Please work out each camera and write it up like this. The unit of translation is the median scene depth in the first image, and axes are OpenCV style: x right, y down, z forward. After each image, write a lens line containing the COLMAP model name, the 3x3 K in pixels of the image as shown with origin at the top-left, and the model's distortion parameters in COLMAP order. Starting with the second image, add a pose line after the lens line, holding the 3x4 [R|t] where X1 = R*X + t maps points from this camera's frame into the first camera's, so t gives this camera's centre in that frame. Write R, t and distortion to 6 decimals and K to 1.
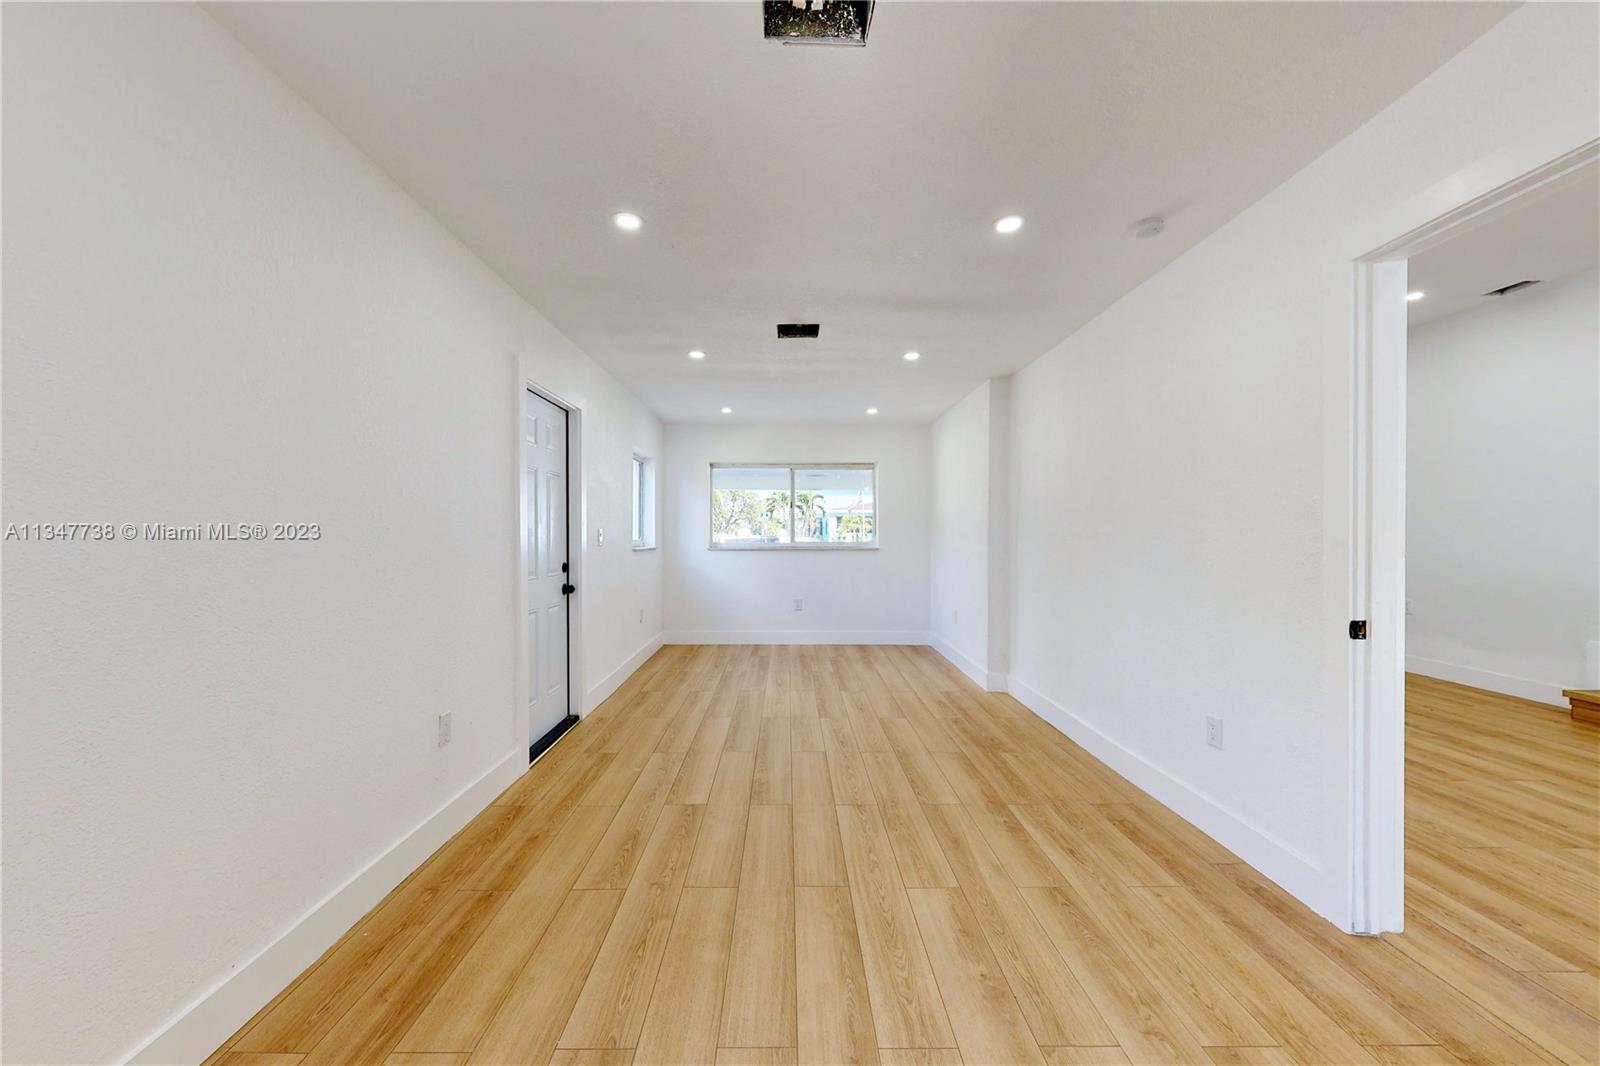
lens RADIAL K [[551.7, 0, 774.6], [0, 551.7, 537.8], [0, 0, 1]] dist [0.001013, 0.000111]
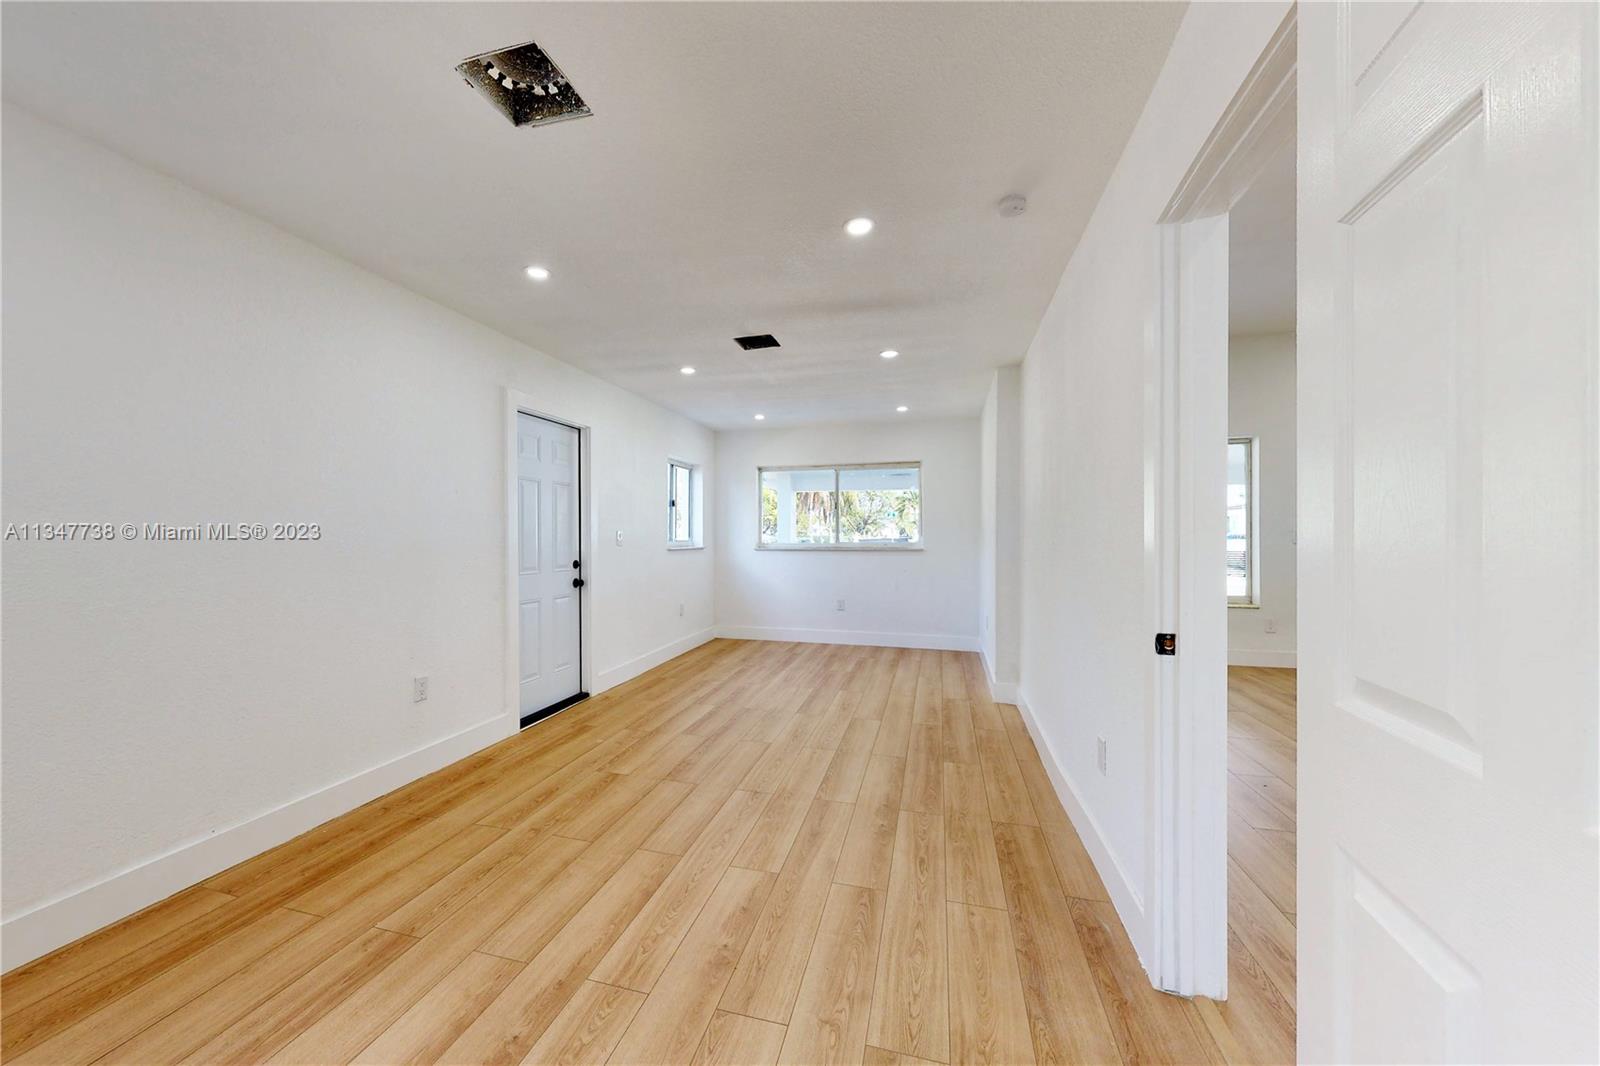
lens RADIAL K [[551.7, 0, 774.6], [0, 551.7, 537.8], [0, 0, 1]] dist [0.001013, 0.000111]
pose [[0.963024, -0.001208, -0.269412, 0.425587], [0.001053, 0.999999, -0.000722, -0.000899], [0.269413, 0.000412, 0.963025, -0.006044]]
